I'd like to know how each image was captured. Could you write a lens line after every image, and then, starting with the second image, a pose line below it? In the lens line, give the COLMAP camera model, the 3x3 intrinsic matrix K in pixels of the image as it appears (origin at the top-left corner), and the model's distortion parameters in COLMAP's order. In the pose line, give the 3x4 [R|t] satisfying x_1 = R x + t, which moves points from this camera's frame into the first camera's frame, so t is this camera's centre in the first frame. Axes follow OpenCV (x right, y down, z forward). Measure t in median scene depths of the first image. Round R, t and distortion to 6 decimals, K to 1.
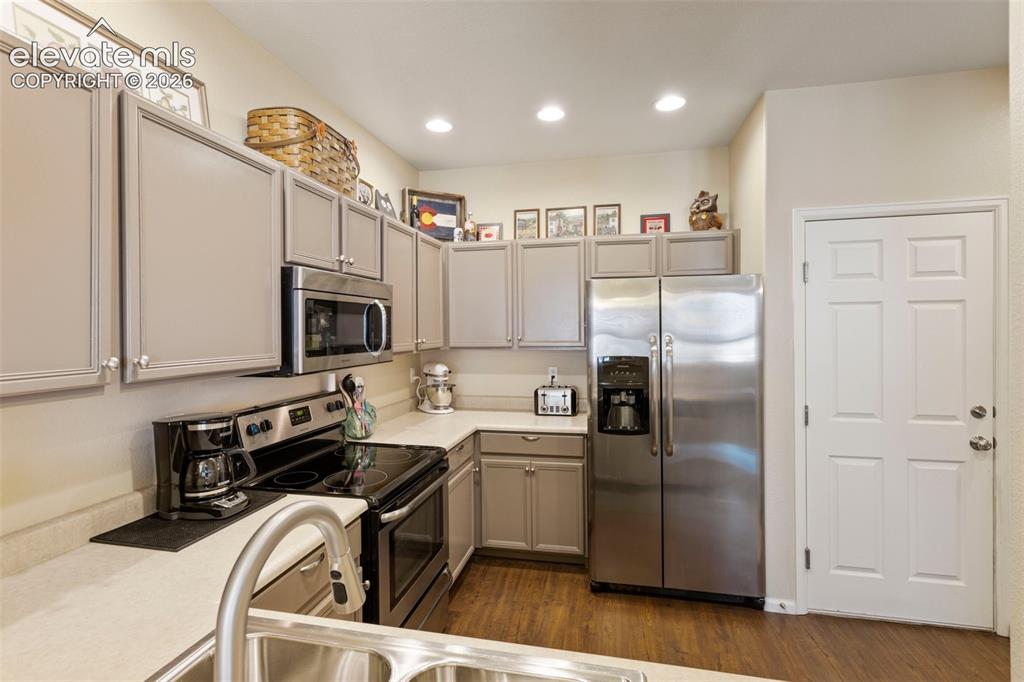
lens RADIAL K [[486.3, 0, 508.5], [0, 486.3, 326.5], [0, 0, 1]] dist [0.003316, 0.000544]
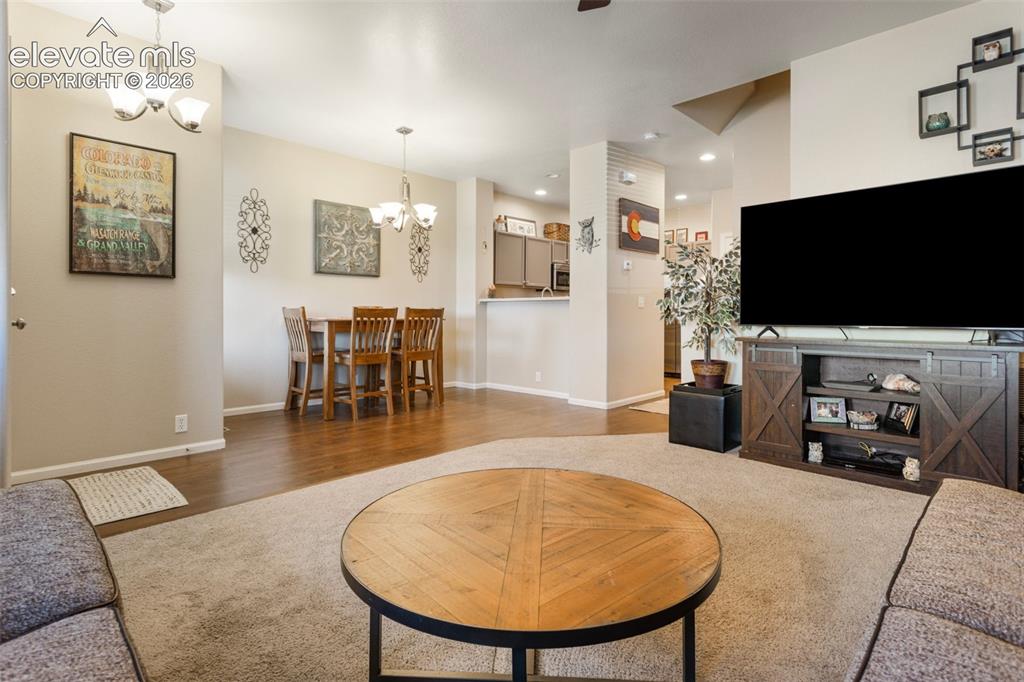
lens RADIAL K [[503.9, 0, 509.7], [0, 503.9, 313.3], [0, 0, 1]] dist [0.000880, 0.000138]
pose [[0.846455, 0.007887, -0.532402, 1.143412], [-0.006801, 0.999969, 0.004000, 0.212689], [0.532417, 0.000236, 0.846482, -2.120919]]
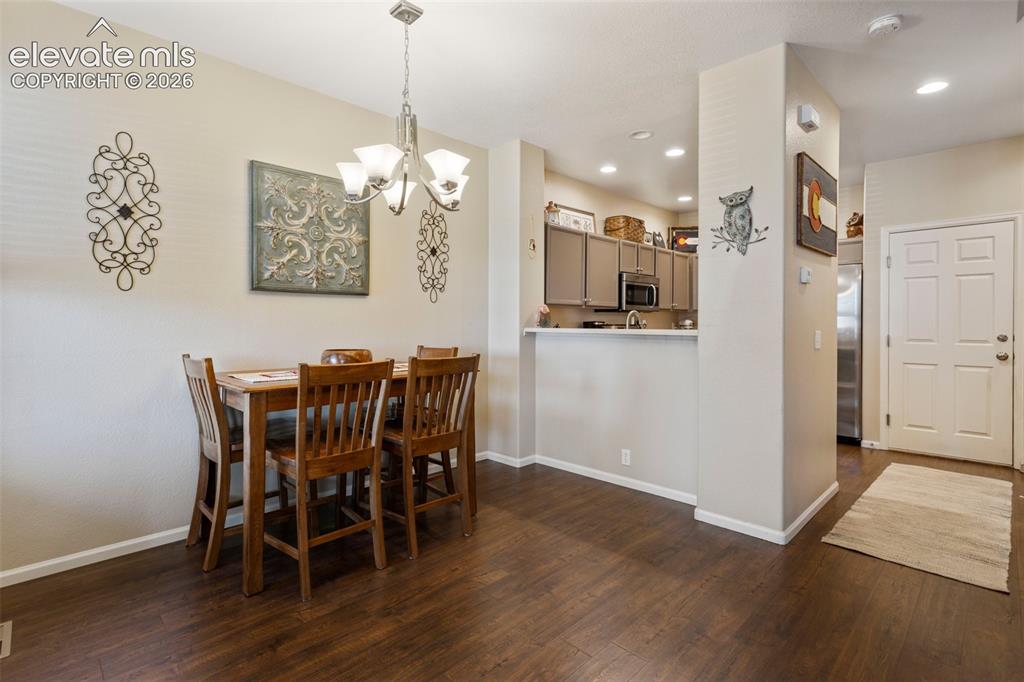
lens RADIAL K [[486.3, 0, 508.5], [0, 486.3, 326.5], [0, 0, 1]] dist [0.003316, 0.000544]
pose [[0.838638, 0.013337, -0.544526, 0.434038], [-0.006348, 0.999872, 0.014712, 0.118193], [0.544652, -0.008881, 0.838615, -1.364822]]
